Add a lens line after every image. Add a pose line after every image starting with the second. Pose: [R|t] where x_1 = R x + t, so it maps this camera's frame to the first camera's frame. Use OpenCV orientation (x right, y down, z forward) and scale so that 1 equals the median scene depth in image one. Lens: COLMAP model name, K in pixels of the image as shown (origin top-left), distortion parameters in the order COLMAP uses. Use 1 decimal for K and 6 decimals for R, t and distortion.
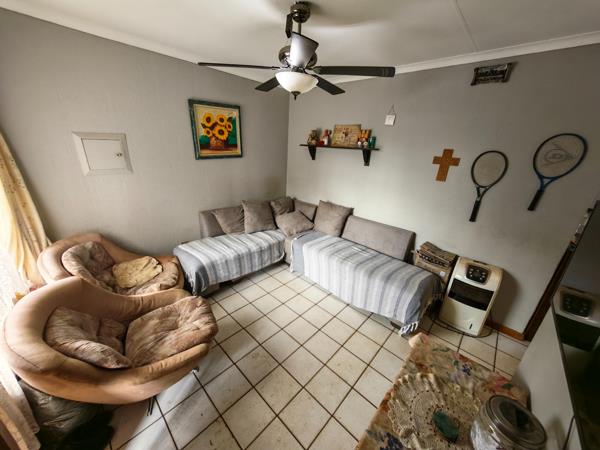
lens RADIAL K [[222.0, 0, 300.0], [0, 222.0, 225.0], [0, 0, 1]] dist [-0.000432, 0.000131]
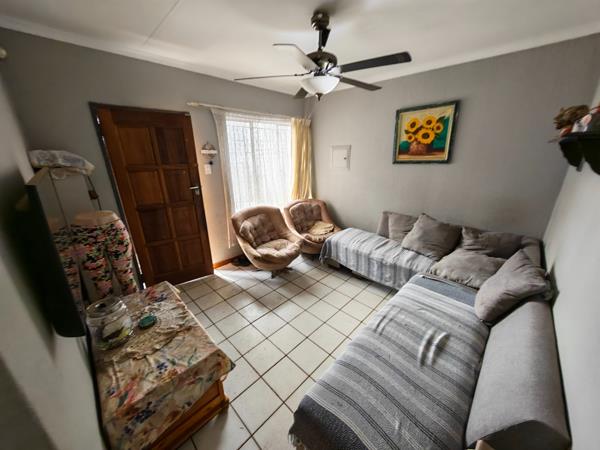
lens RADIAL K [[222.0, 0, 300.0], [0, 222.0, 225.0], [0, 0, 1]] dist [-0.000432, 0.000131]
pose [[-0.008837, 0.268120, -0.963345, 0.669886], [-0.341155, 0.904774, 0.254948, -0.143272], [0.939966, 0.330903, 0.083475, 0.573972]]
